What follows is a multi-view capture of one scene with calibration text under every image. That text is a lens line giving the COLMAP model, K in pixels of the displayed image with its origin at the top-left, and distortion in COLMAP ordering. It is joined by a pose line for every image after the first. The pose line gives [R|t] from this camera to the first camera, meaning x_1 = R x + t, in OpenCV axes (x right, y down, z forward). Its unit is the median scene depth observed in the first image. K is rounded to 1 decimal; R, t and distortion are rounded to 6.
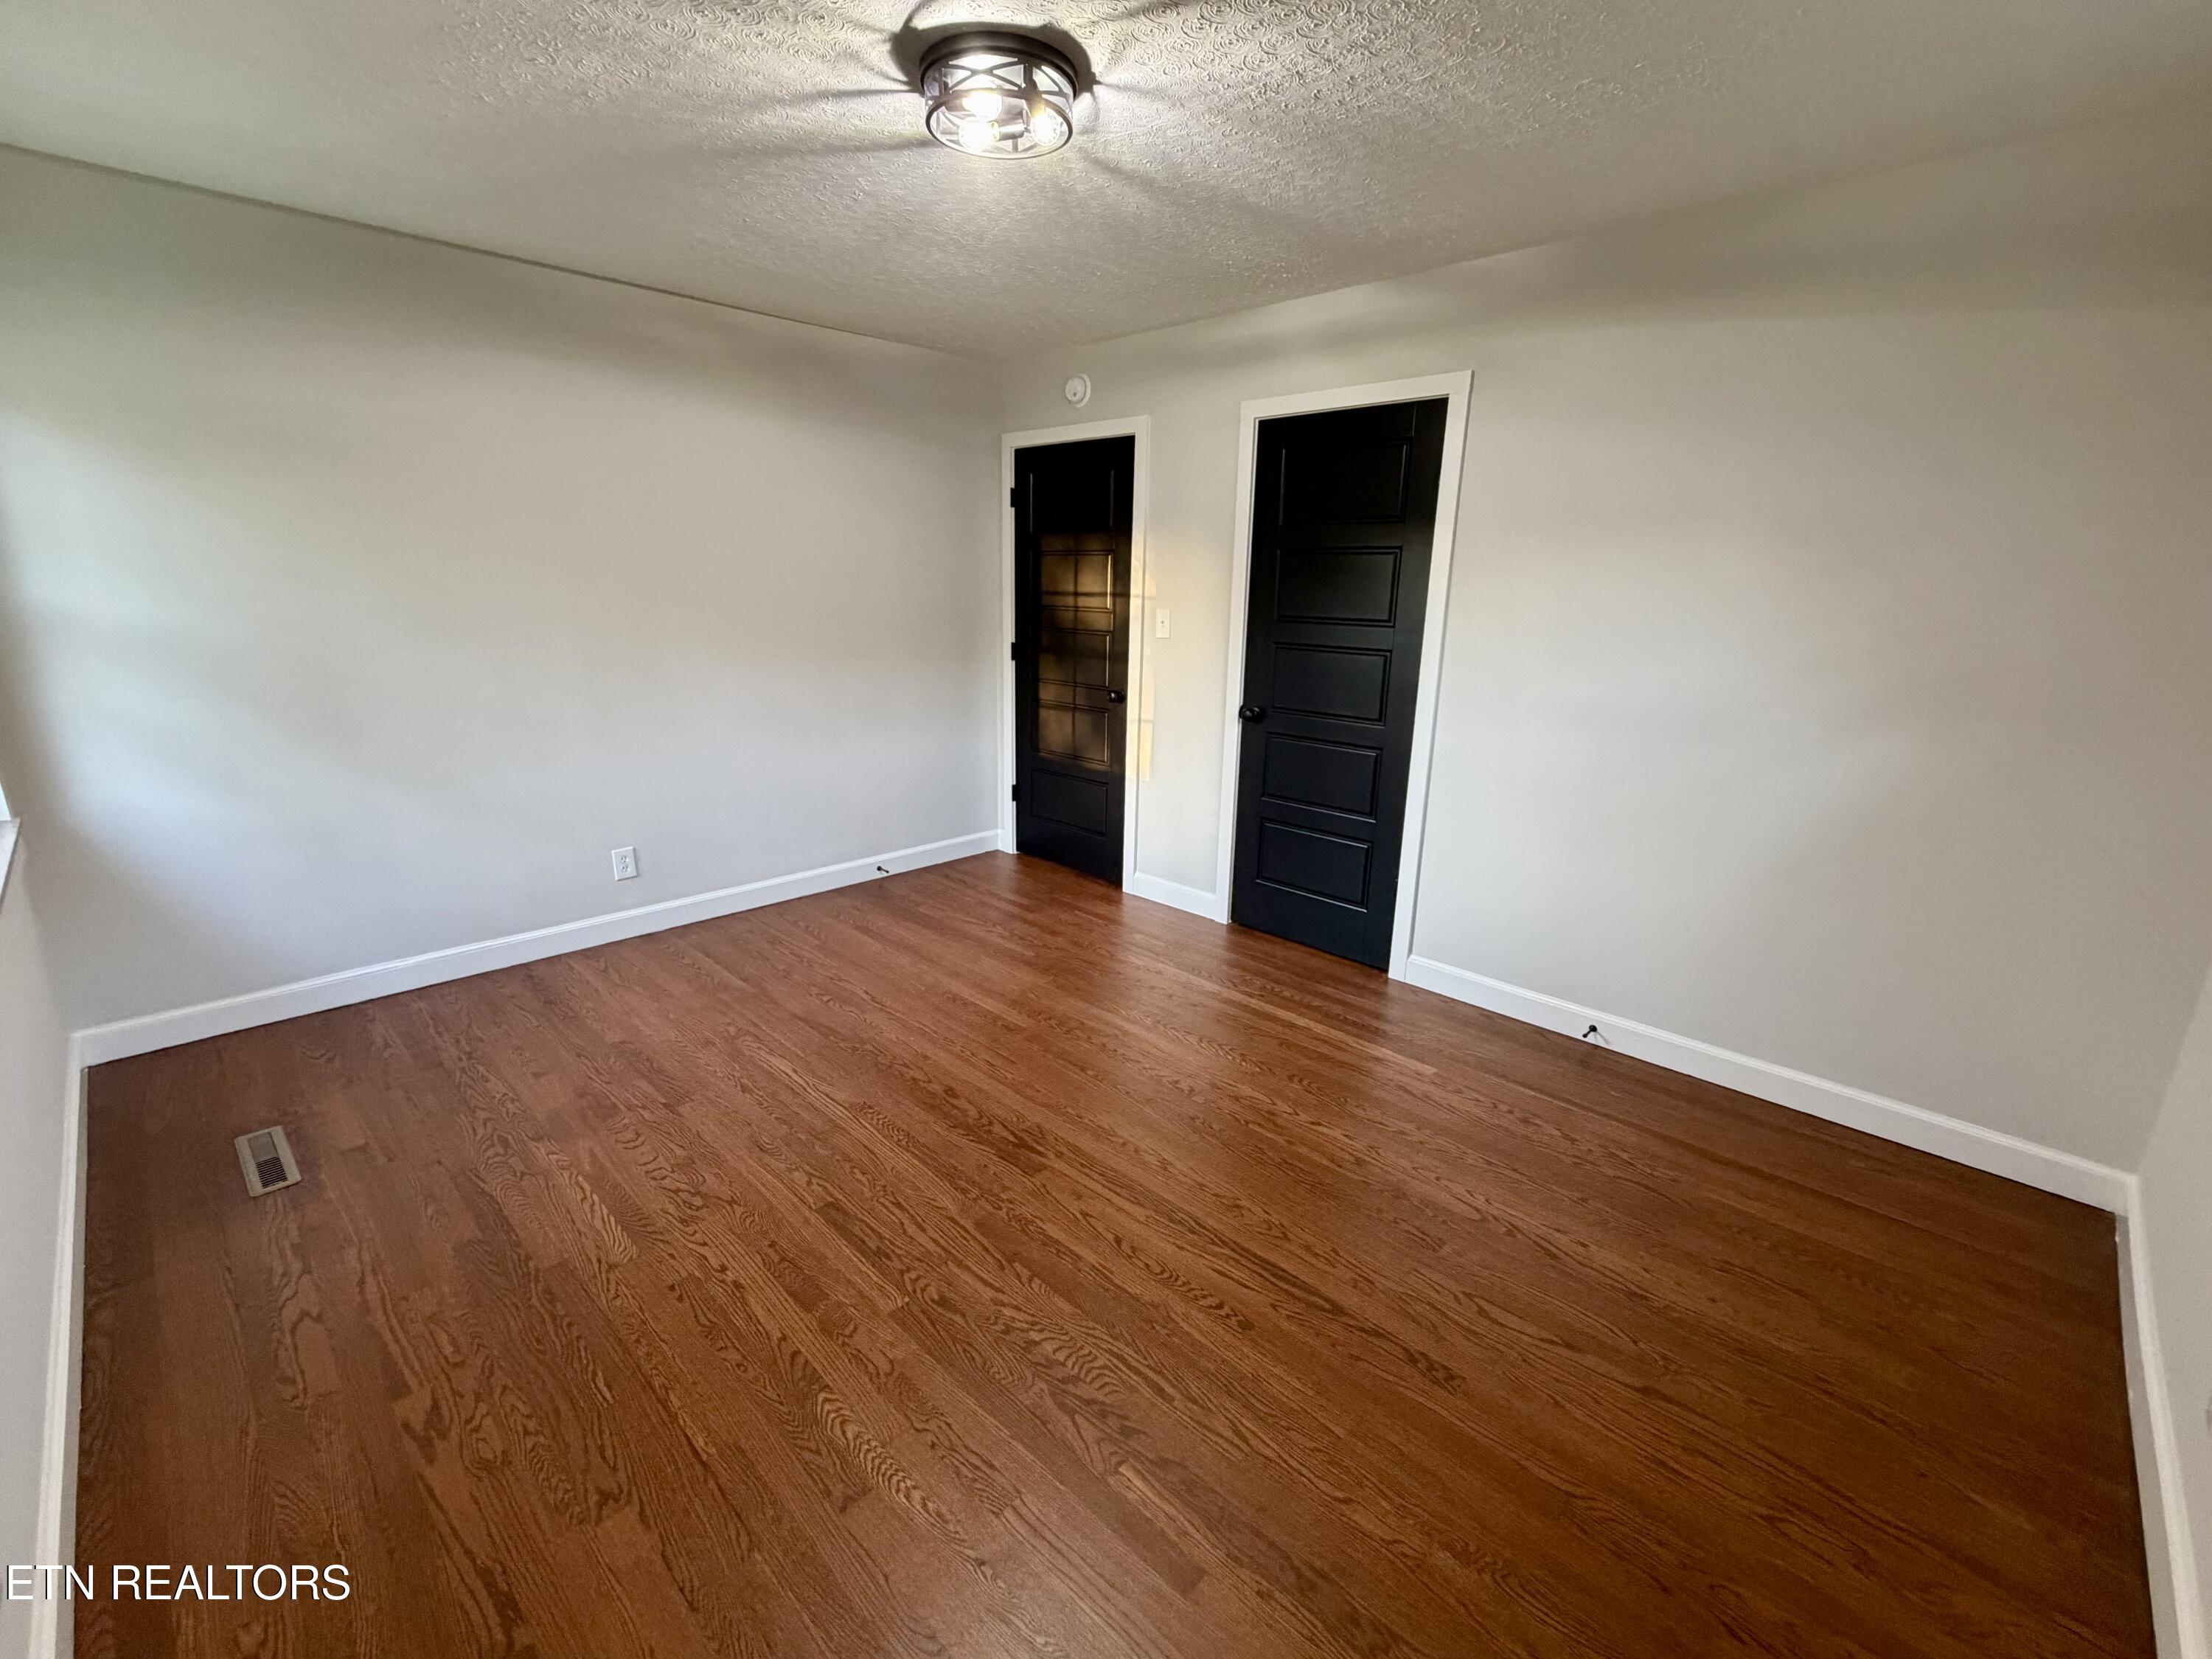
lens RADIAL K [[947.9, 0, 1106.0], [0, 947.9, 829.5], [0, 0, 1]] dist [-0.001673, 0.000822]
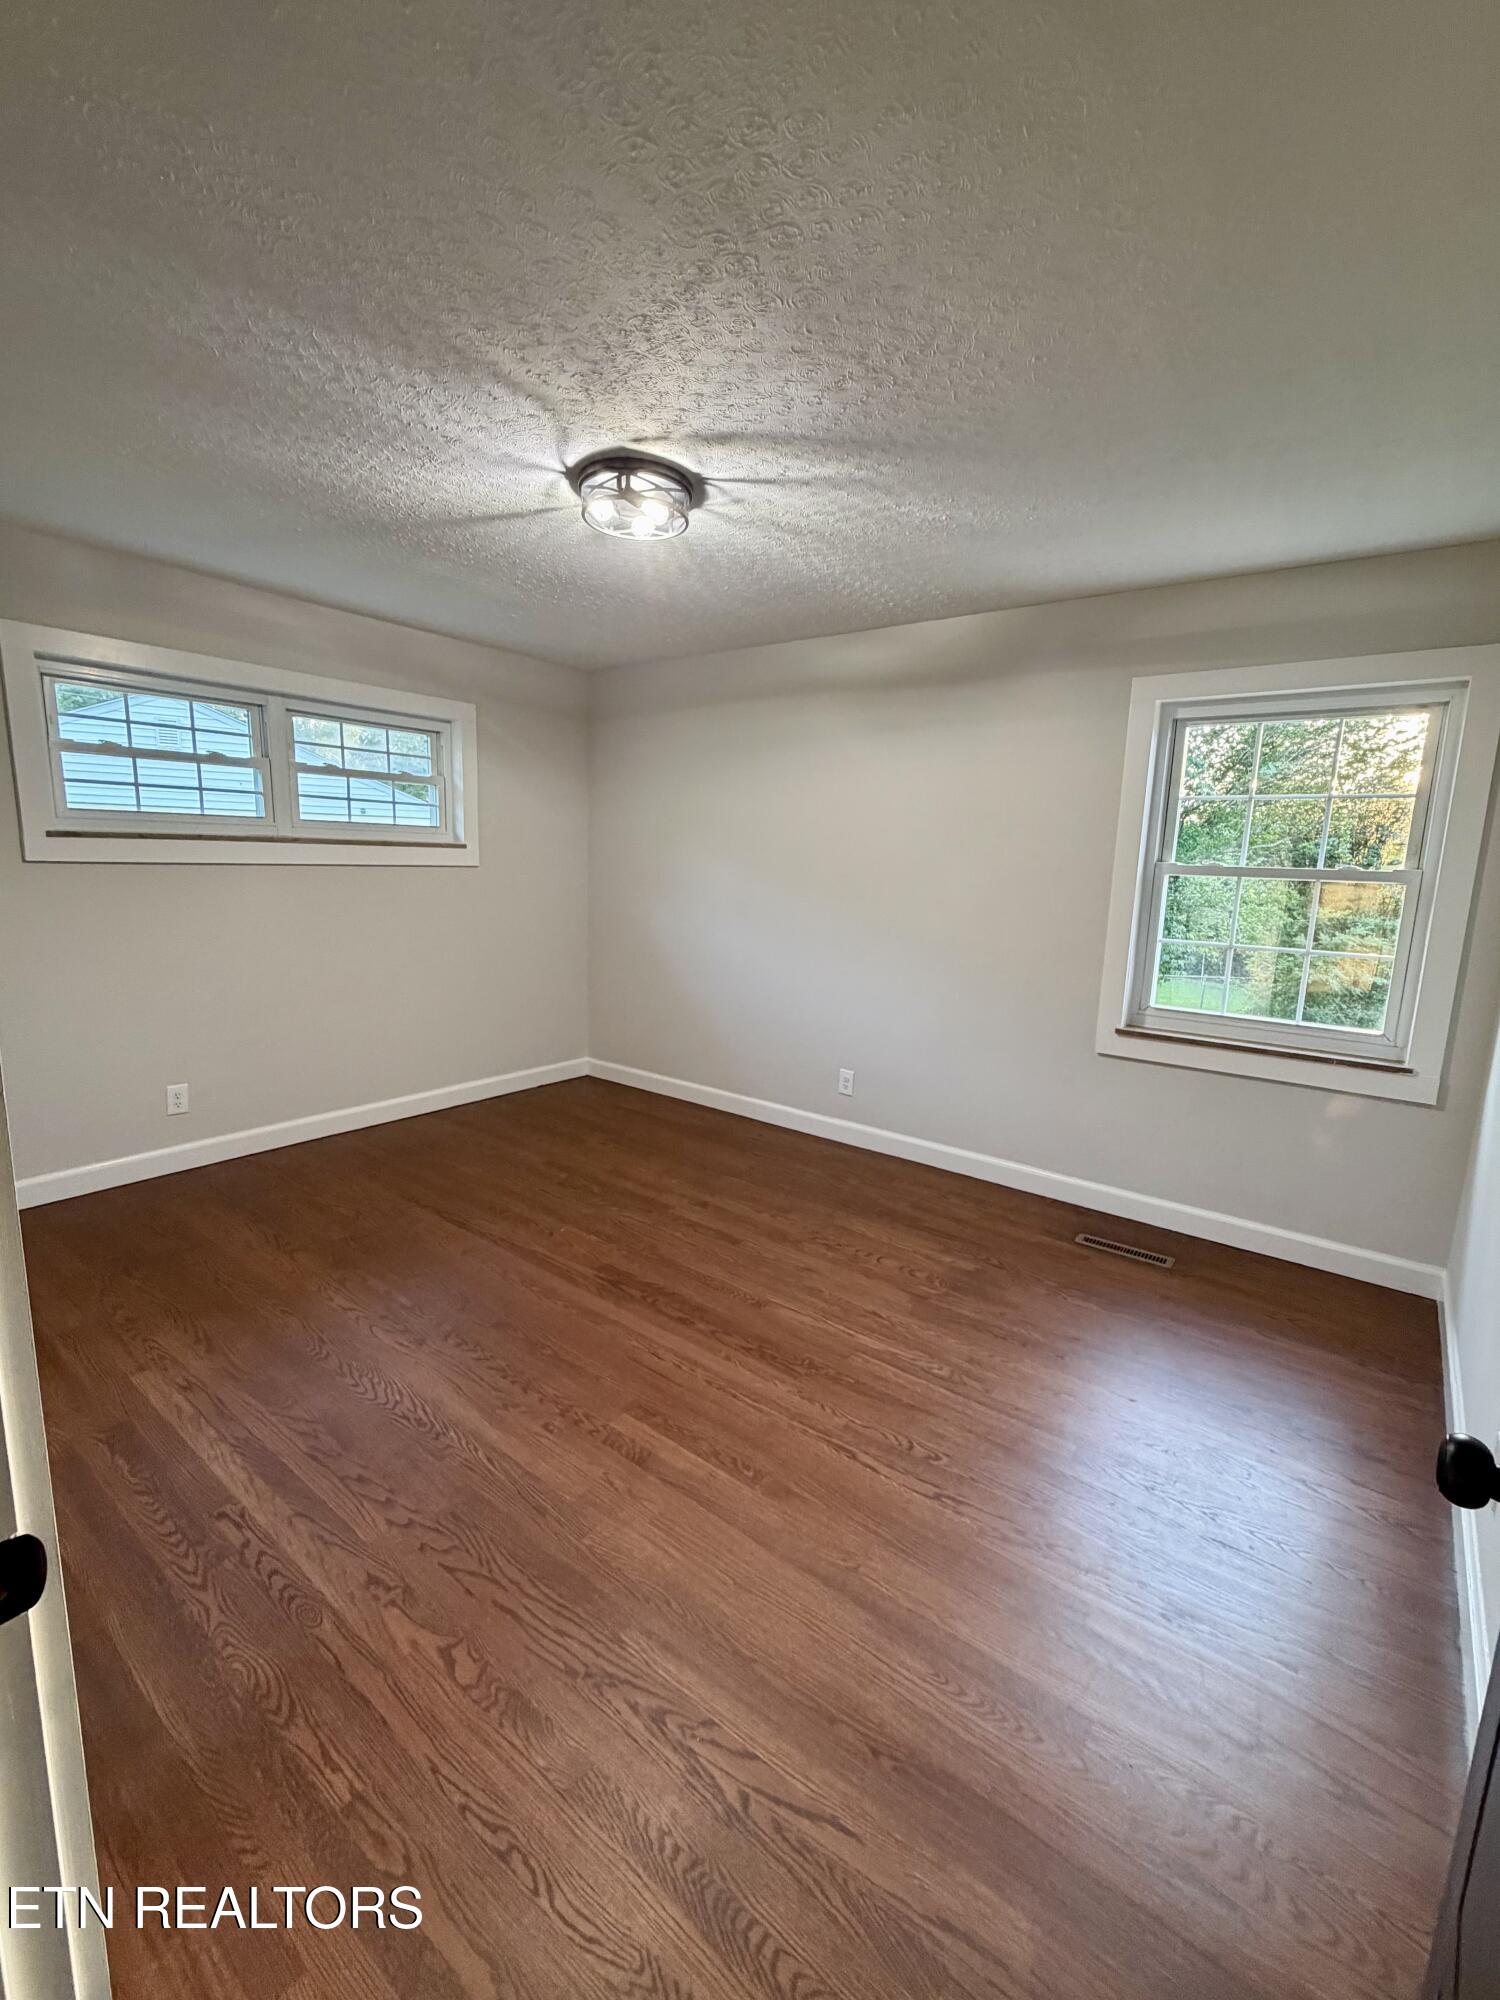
lens RADIAL K [[857.0, 0, 750.0], [0, 857.0, 1000.0], [0, 0, 1]] dist [-0.001673, 0.000822]
pose [[-0.991854, -0.033864, -0.122795, -0.111956], [-0.082084, 0.907087, 0.412862, -0.484296], [0.097404, 0.419578, -0.902478, 1.856980]]
